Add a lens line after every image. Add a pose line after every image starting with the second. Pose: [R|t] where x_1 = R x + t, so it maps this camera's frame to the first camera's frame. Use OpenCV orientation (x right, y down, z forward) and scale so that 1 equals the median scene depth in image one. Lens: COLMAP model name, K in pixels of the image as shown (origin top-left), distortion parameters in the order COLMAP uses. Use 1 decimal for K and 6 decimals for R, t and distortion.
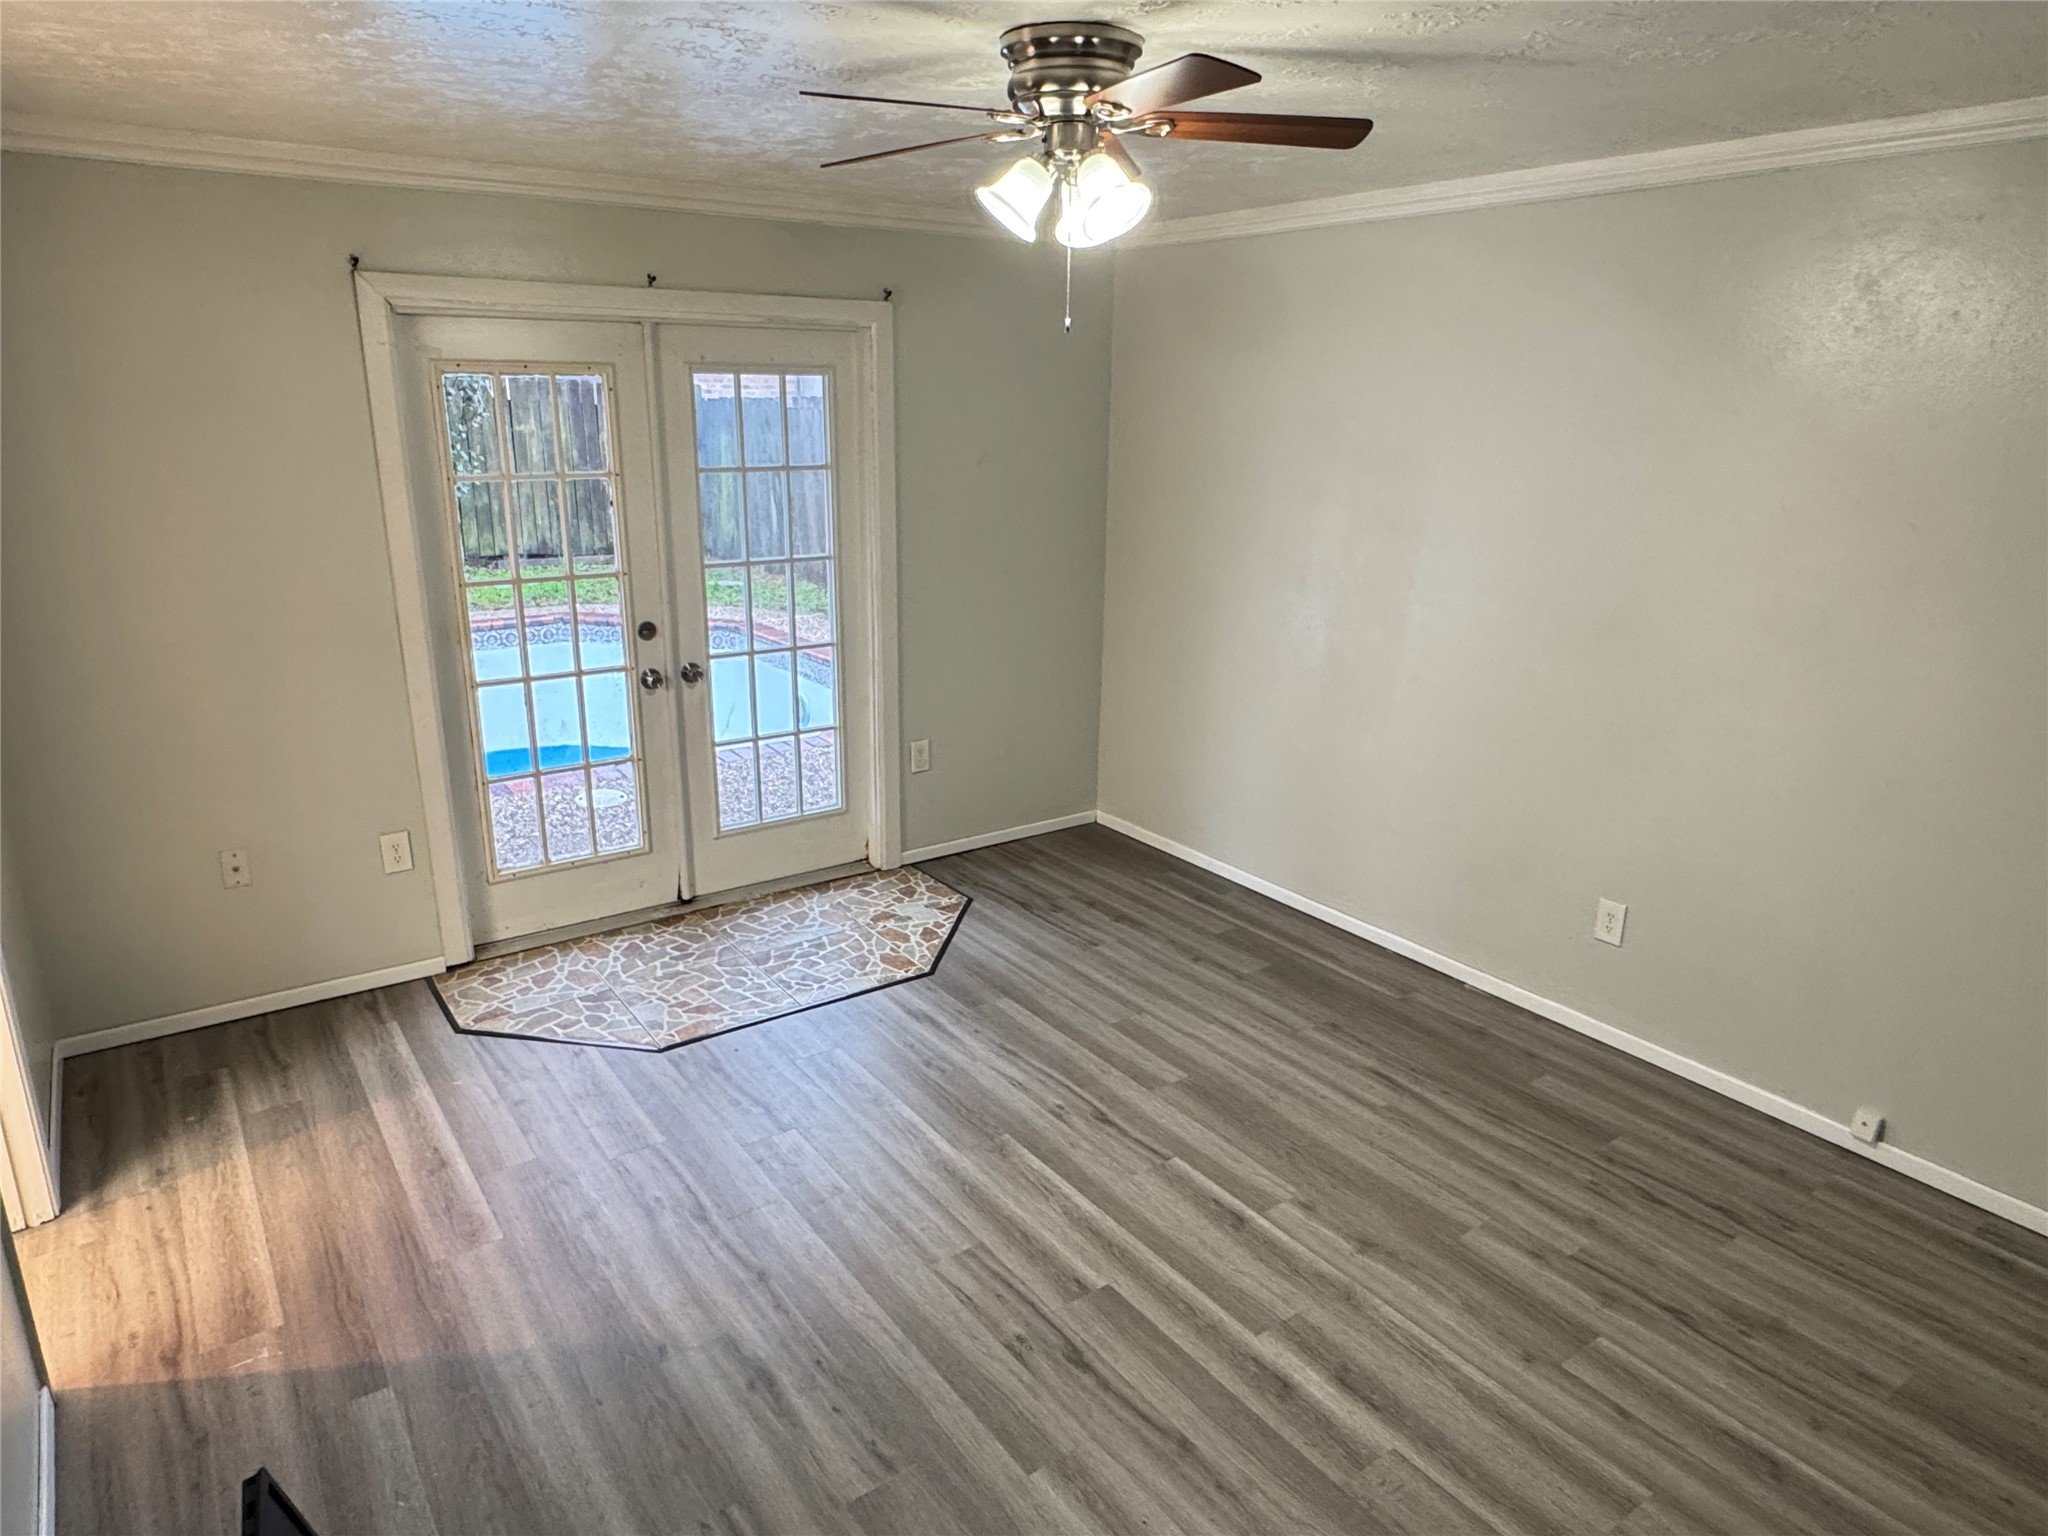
lens RADIAL K [[1268.9, 0, 1020.0], [0, 1268.9, 766.9], [0, 0, 1]] dist [-0.001161, -0.001167]
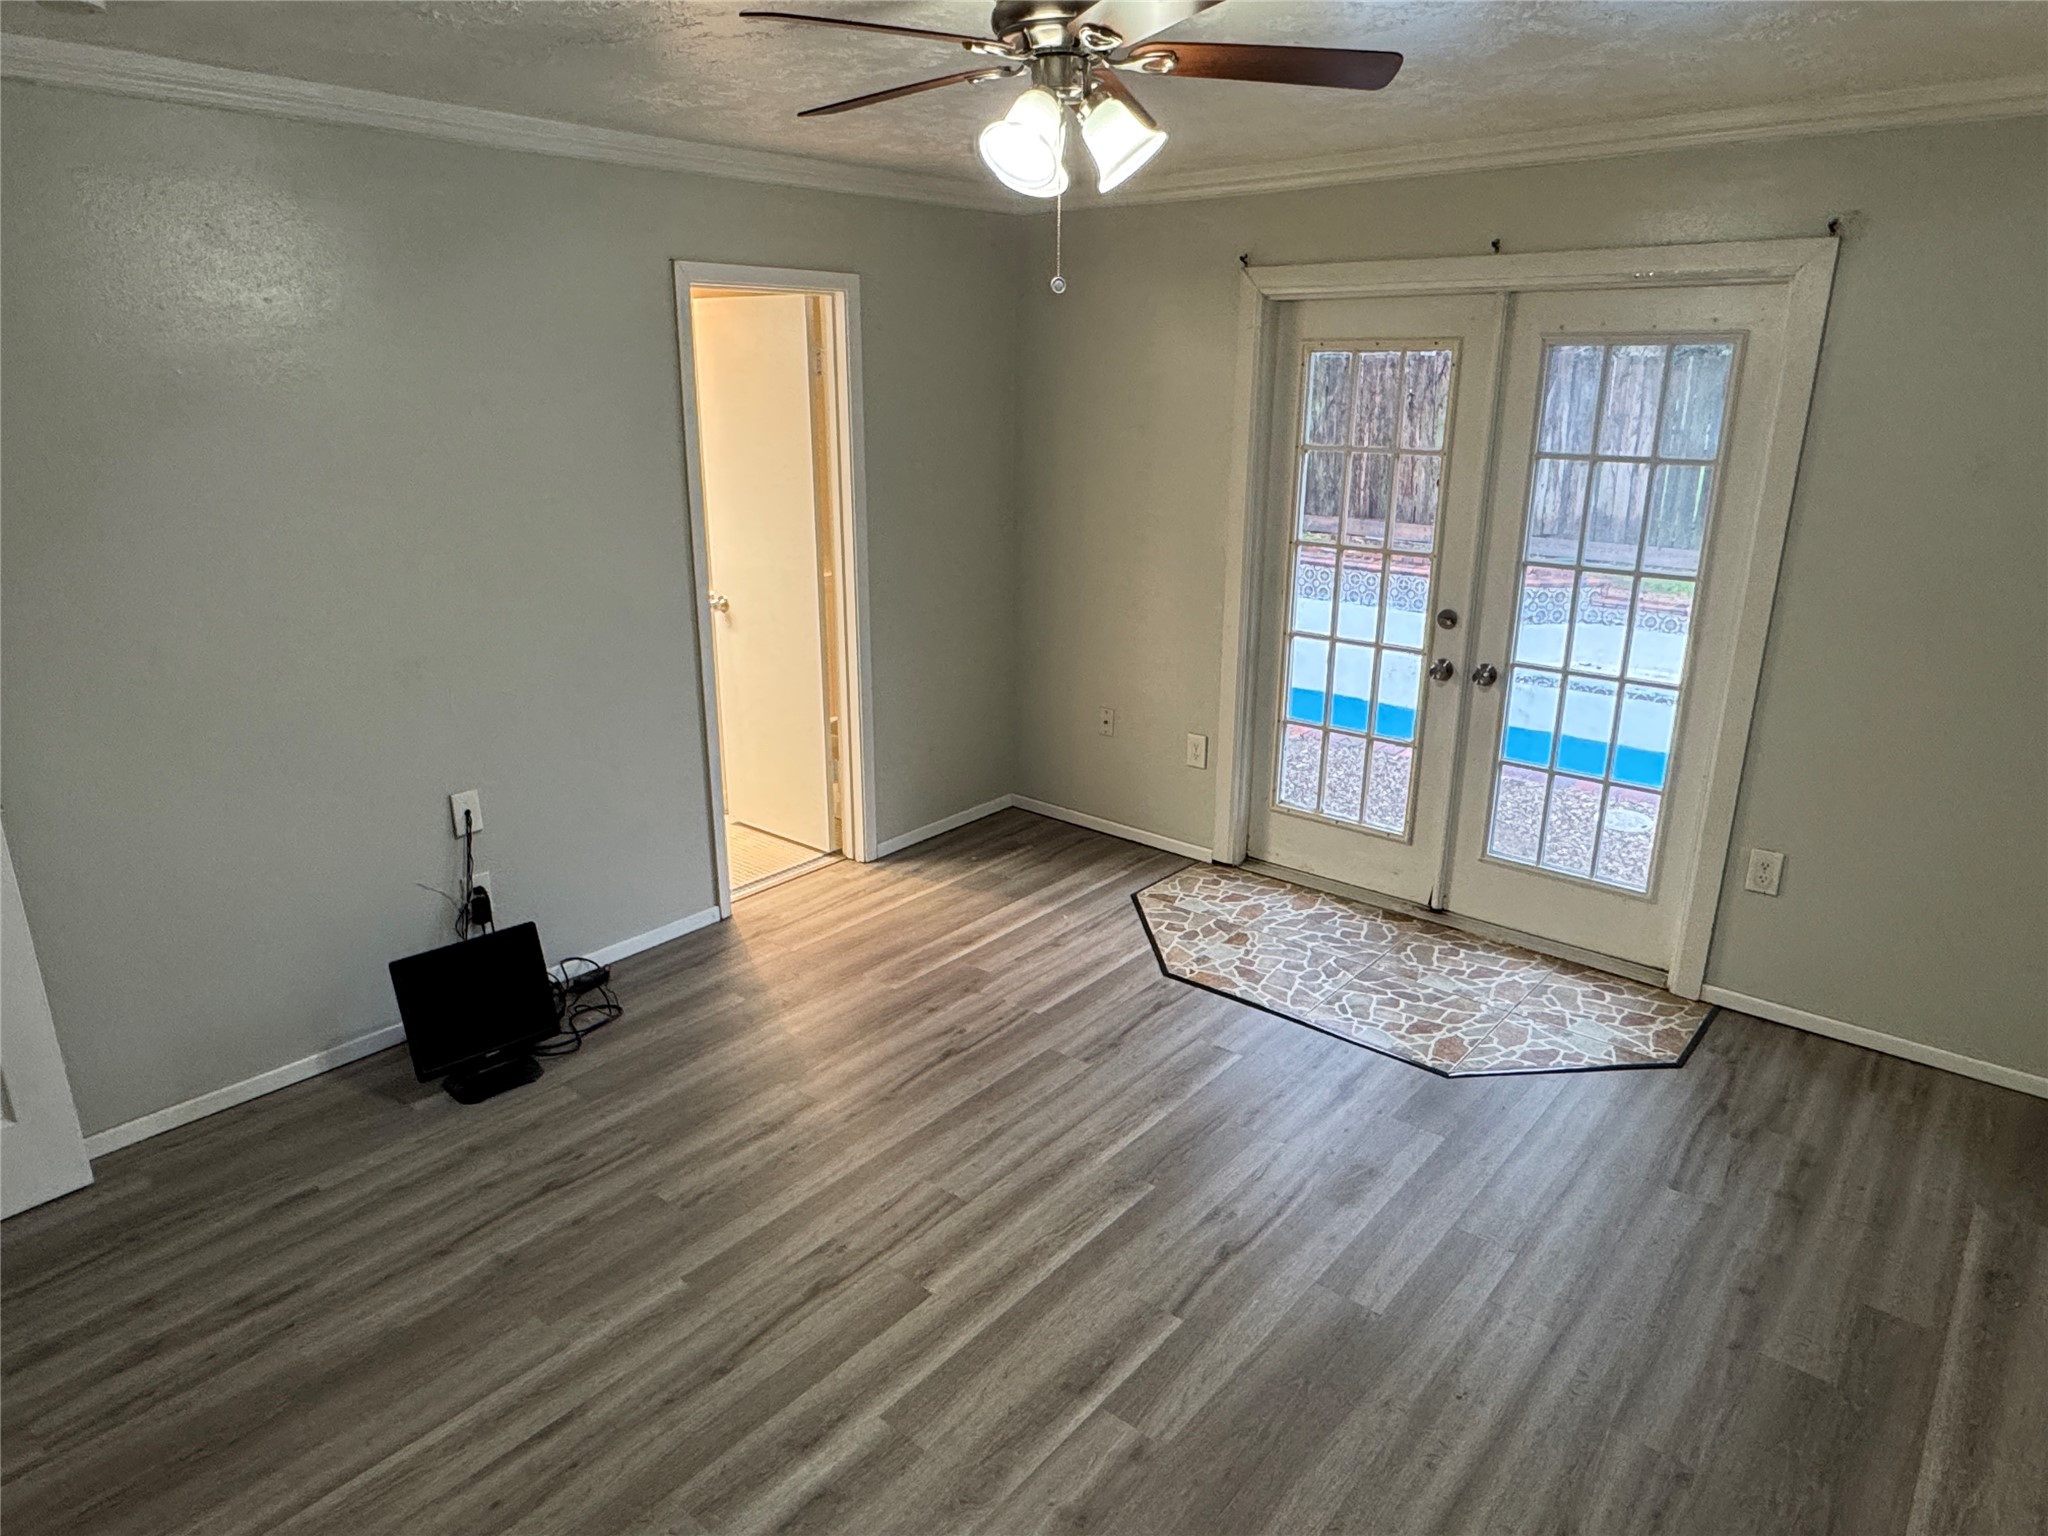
lens RADIAL K [[1268.9, 0, 1020.0], [0, 1268.9, 766.9], [0, 0, 1]] dist [-0.001161, -0.001167]
pose [[0.248720, 0.283354, -0.926201, 0.563653], [-0.273074, 0.937974, 0.213625, -0.124367], [0.929284, 0.199788, 0.310670, 0.446263]]
